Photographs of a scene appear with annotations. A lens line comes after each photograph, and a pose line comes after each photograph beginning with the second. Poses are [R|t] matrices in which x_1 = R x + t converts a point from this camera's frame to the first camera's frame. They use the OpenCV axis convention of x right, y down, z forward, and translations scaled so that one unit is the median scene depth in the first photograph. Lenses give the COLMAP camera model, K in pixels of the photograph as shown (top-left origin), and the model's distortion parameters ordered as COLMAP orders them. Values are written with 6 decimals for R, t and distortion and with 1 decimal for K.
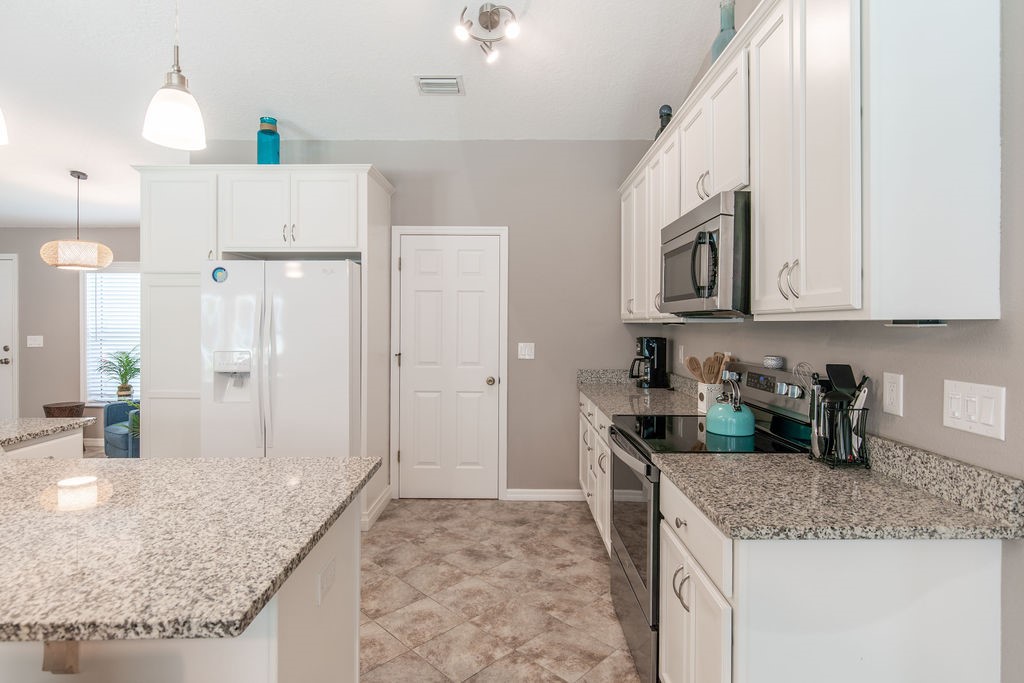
lens RADIAL K [[523.4, 0, 514.0], [0, 523.4, 326.1], [0, 0, 1]] dist [-0.000366, -0.000930]
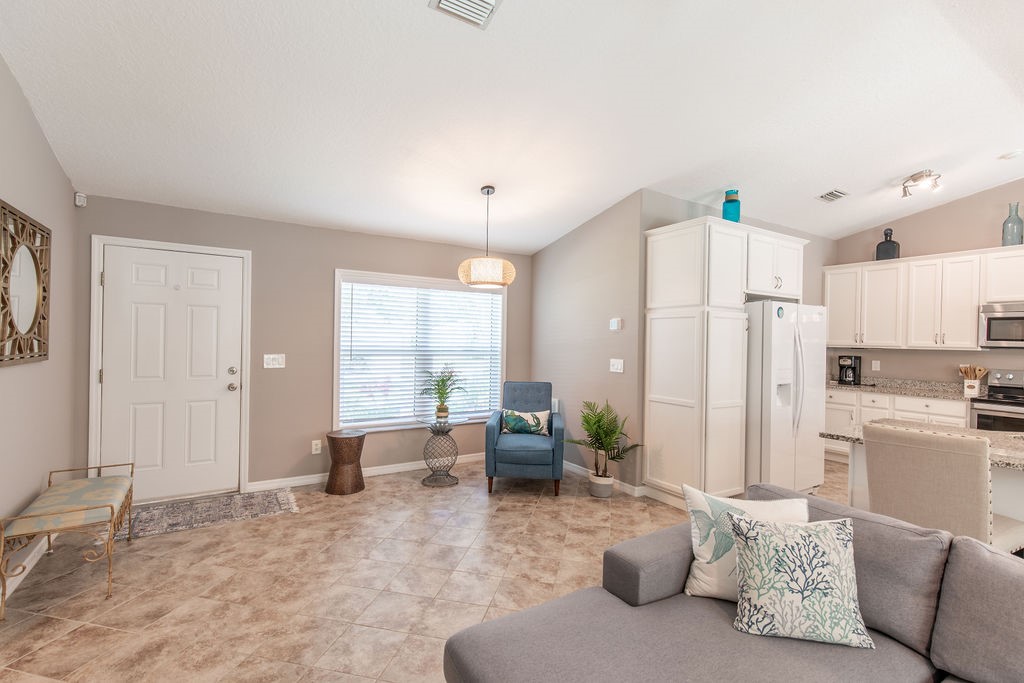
lens RADIAL K [[457.0, 0, 507.8], [0, 457.0, 341.6], [0, 0, 1]] dist [0.005198, -0.000240]
pose [[0.849598, 0.011452, 0.527306, -1.782601], [-0.015011, 0.999884, 0.002469, -0.015177], [-0.527217, -0.010013, 0.849672, 0.366732]]
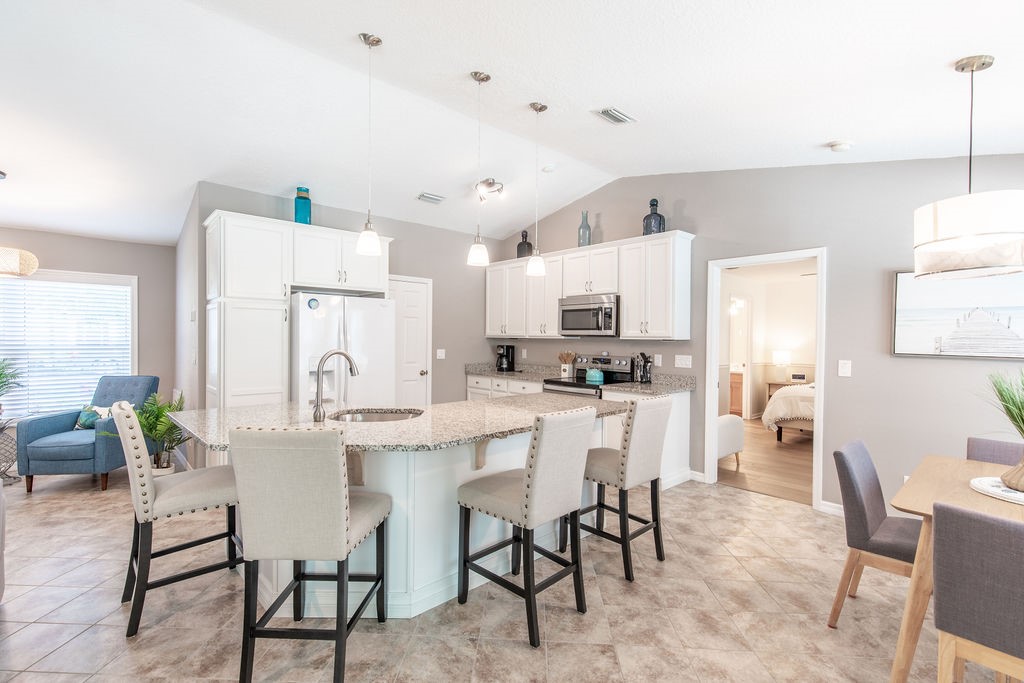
lens RADIAL K [[457.0, 0, 507.8], [0, 457.0, 341.6], [0, 0, 1]] dist [0.005198, -0.000240]
pose [[0.743832, -0.002057, 0.668363, -1.008970], [-0.005798, 0.999938, 0.009531, -0.009720], [-0.668341, -0.010965, 0.743774, -0.294346]]
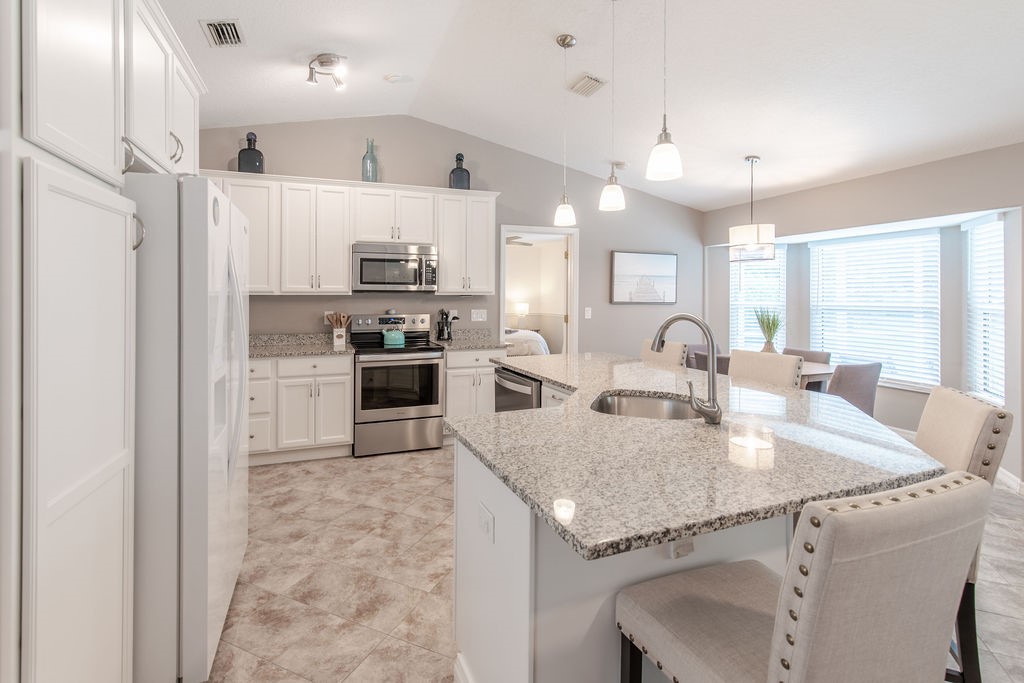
lens RADIAL K [[478.0, 0, 487.8], [0, 478.0, 294.8], [0, 0, 1]] dist [0.013014, -0.000150]
pose [[-0.329016, -0.001327, 0.944323, -1.148992], [0.001617, 0.999997, 0.001969, -0.008390], [-0.944323, 0.002175, -0.329013, 0.894432]]
